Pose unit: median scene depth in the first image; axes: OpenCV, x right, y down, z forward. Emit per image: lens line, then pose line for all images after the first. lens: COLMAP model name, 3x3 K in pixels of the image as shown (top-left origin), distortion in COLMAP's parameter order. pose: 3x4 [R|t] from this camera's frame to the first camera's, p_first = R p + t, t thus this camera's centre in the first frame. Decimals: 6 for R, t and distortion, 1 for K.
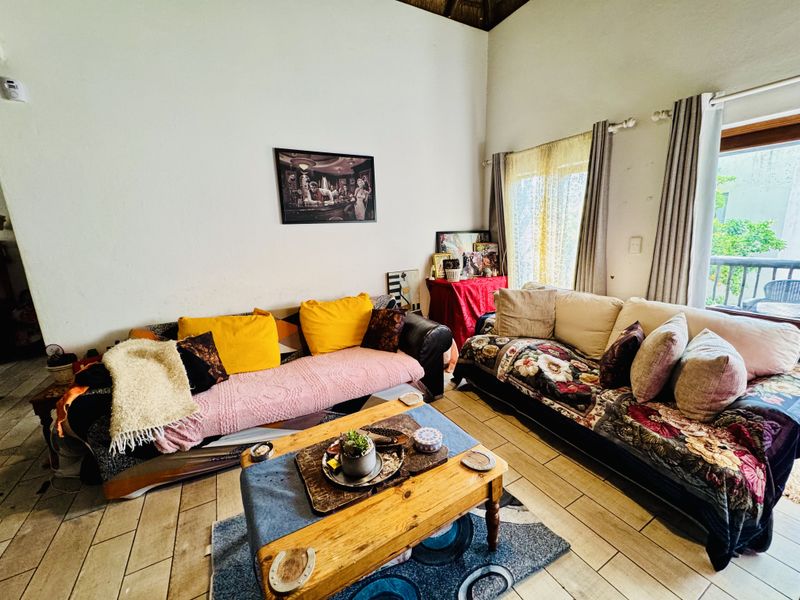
lens RADIAL K [[320.5, 0, 400.0], [0, 320.5, 300.0], [0, 0, 1]] dist [-0.001431, 0.000058]
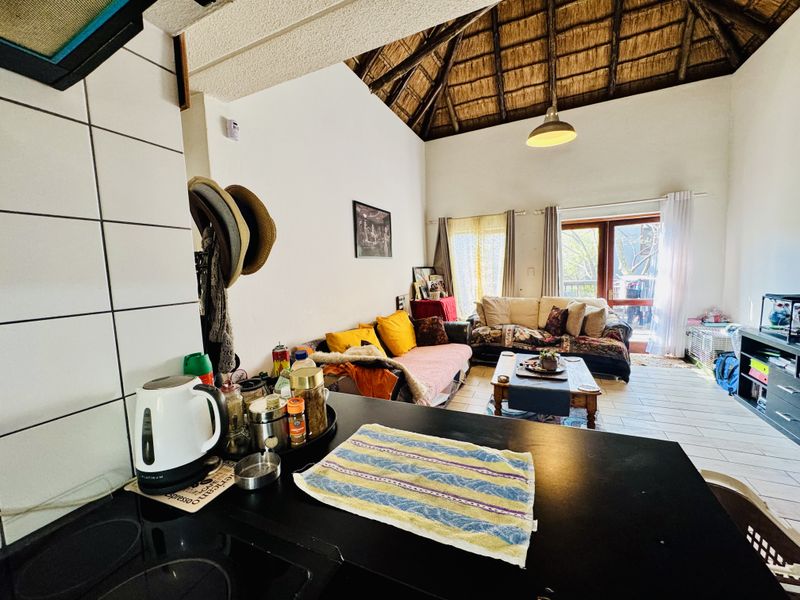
lens RADIAL K [[320.5, 0, 400.0], [0, 320.5, 300.0], [0, 0, 1]] dist [-0.001431, 0.000058]
pose [[0.809413, -0.053397, 0.584808, -0.947650], [0.134711, 0.986184, -0.096403, 0.069453], [-0.571580, 0.156810, 0.805423, -0.084437]]
